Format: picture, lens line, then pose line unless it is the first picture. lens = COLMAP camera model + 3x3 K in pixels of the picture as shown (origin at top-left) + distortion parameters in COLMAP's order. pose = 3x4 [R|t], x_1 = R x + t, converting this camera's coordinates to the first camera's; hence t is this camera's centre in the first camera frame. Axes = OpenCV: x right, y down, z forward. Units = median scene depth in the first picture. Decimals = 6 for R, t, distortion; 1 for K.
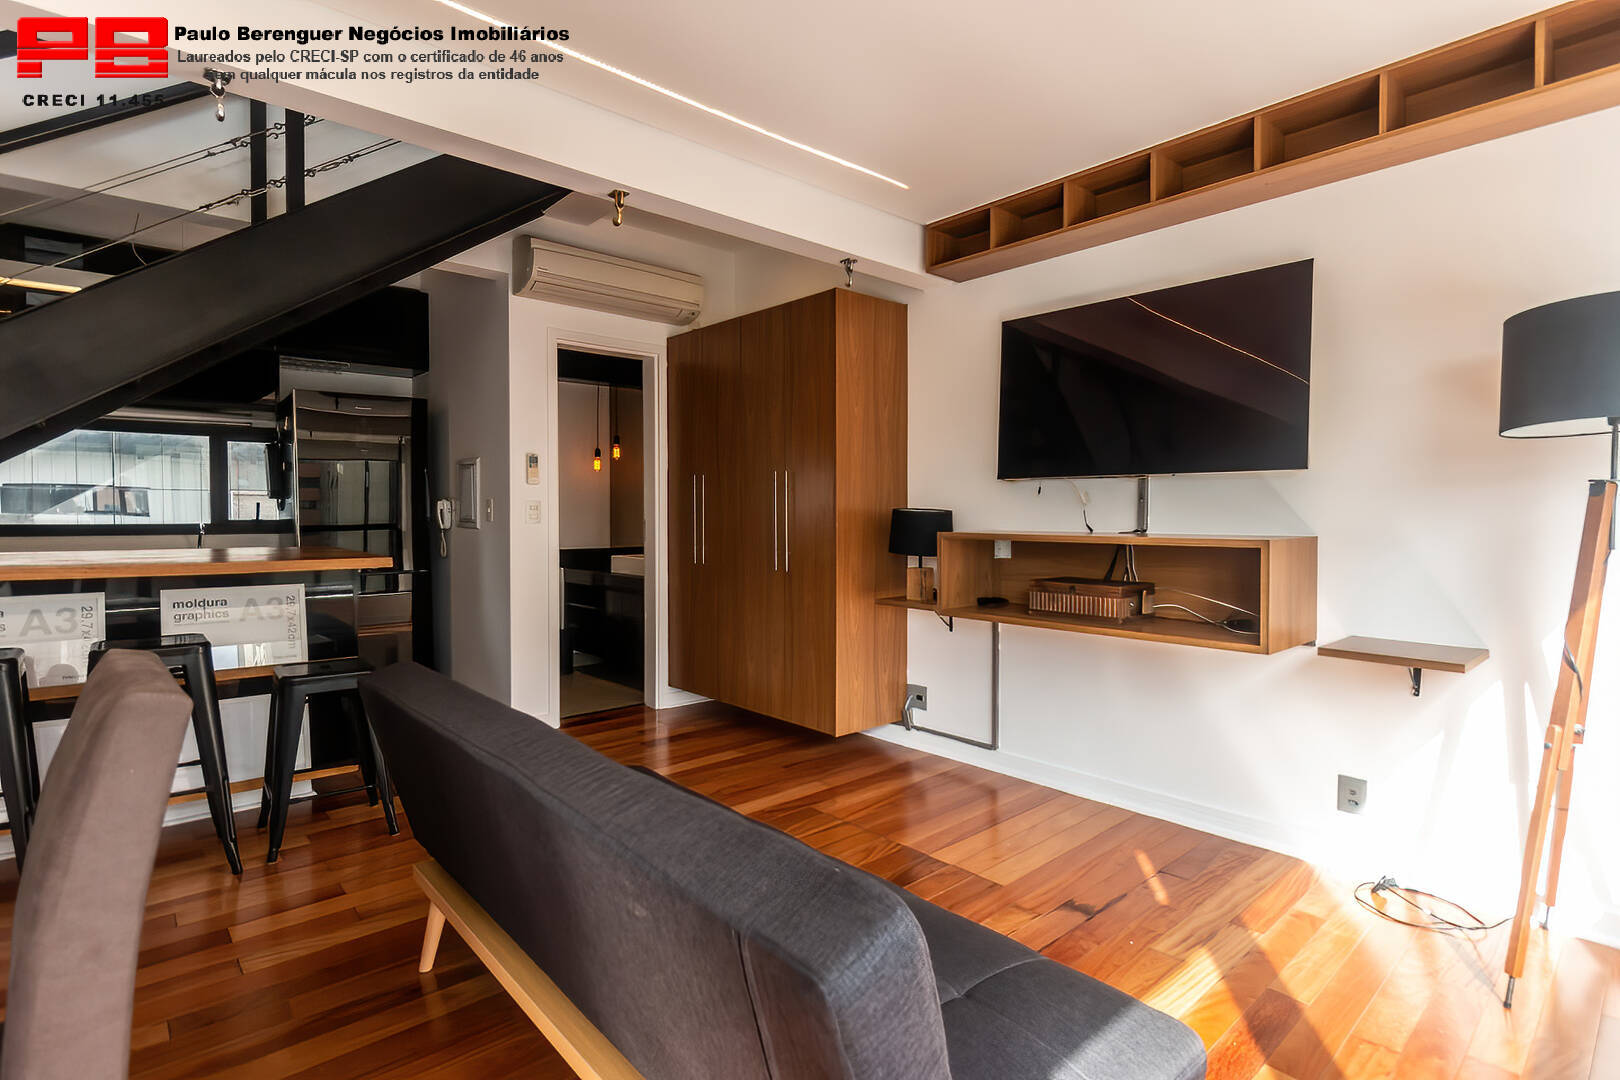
lens RADIAL K [[804.2, 0, 816.3], [0, 804.2, 525.4], [0, 0, 1]] dist [-0.002068, -0.001803]
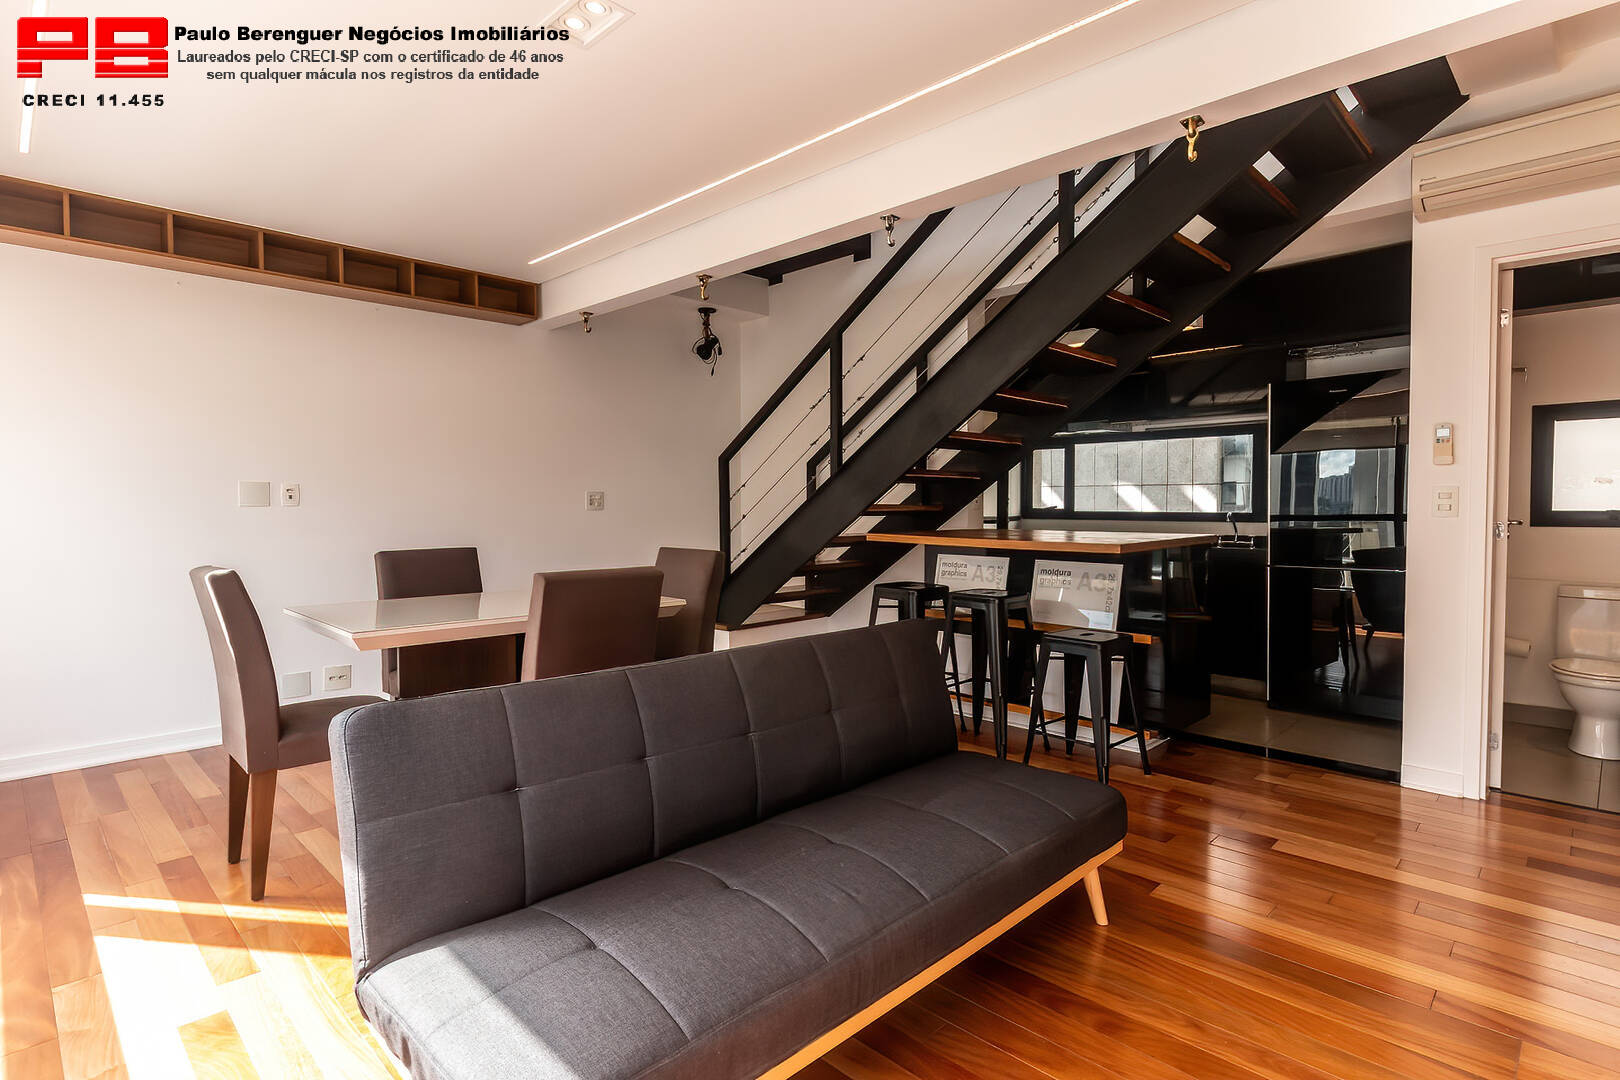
lens RADIAL K [[812.6, 0, 810.0], [0, 812.6, 540.0], [0, 0, 1]] dist [0.001395, -0.000055]
pose [[0.058589, 0.043515, -0.997333, 0.457671], [-0.013845, 0.998989, 0.042774, -0.006276], [0.998186, 0.011302, 0.059132, 0.429794]]
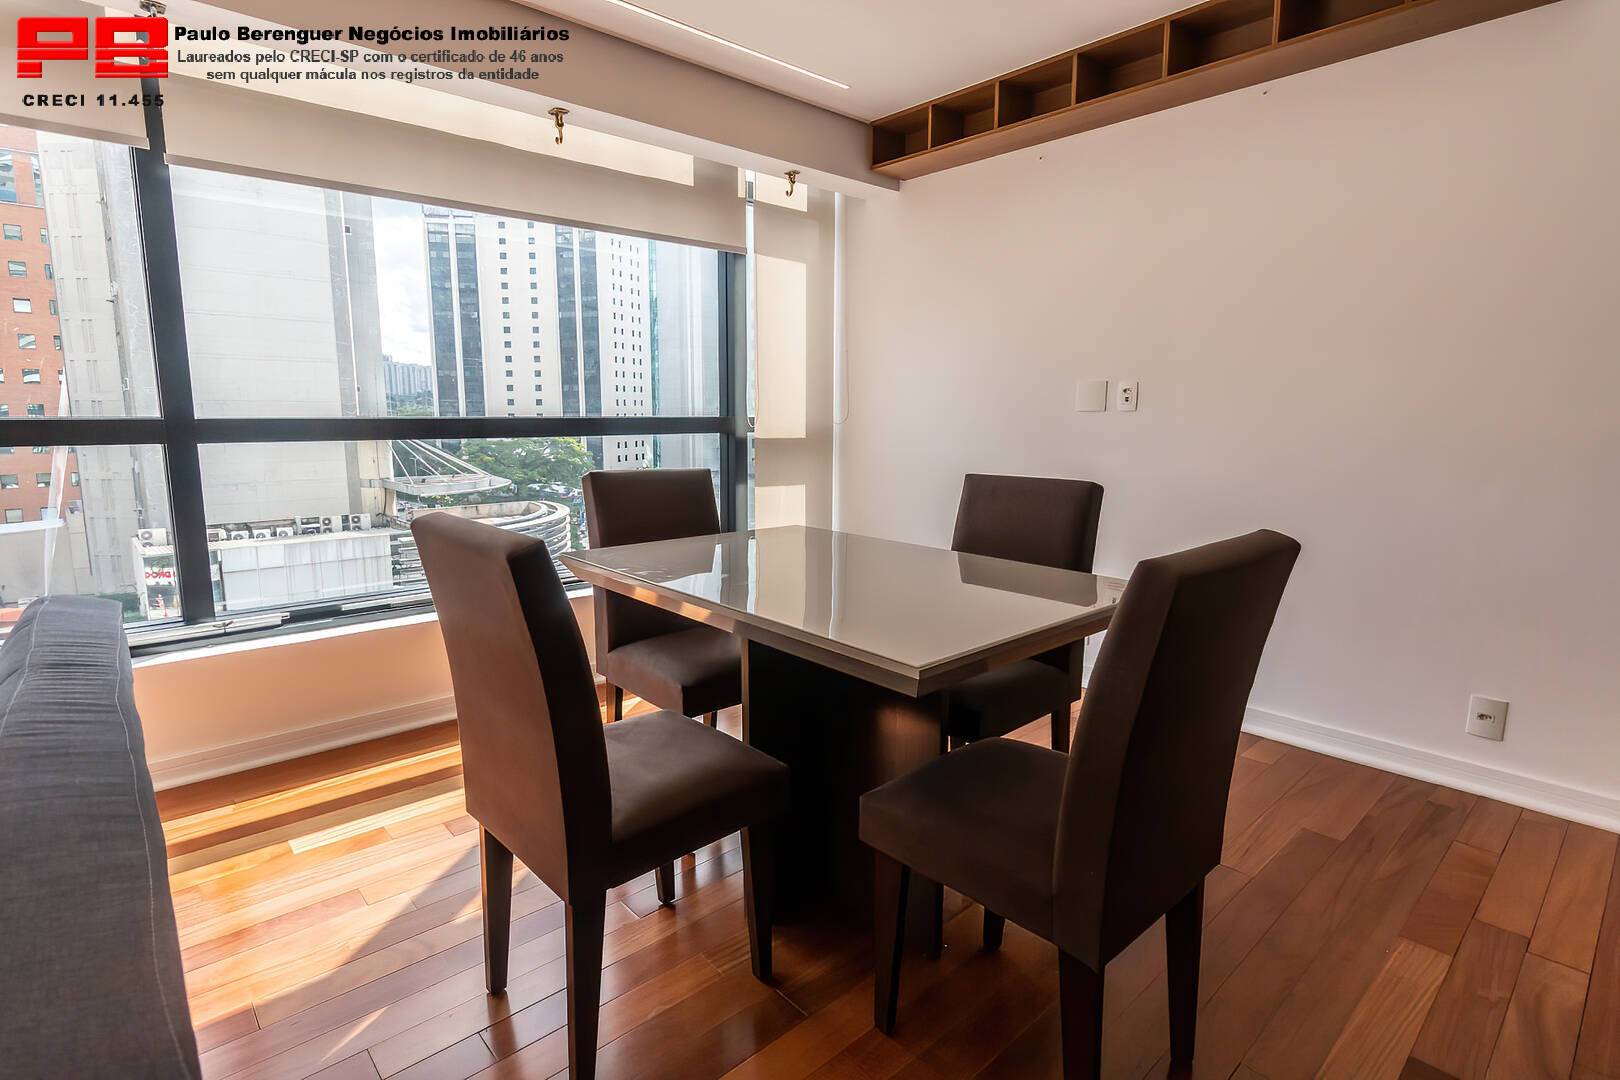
lens RADIAL K [[803.0, 0, 810.0], [0, 803.0, 540.0], [0, 0, 1]] dist [0.002009, -0.001686]
pose [[-0.999989, -0.001901, -0.004298, -0.411608], [-0.002606, 0.985376, 0.170375, -0.005393], [0.003911, 0.170385, -0.985370, 0.666558]]
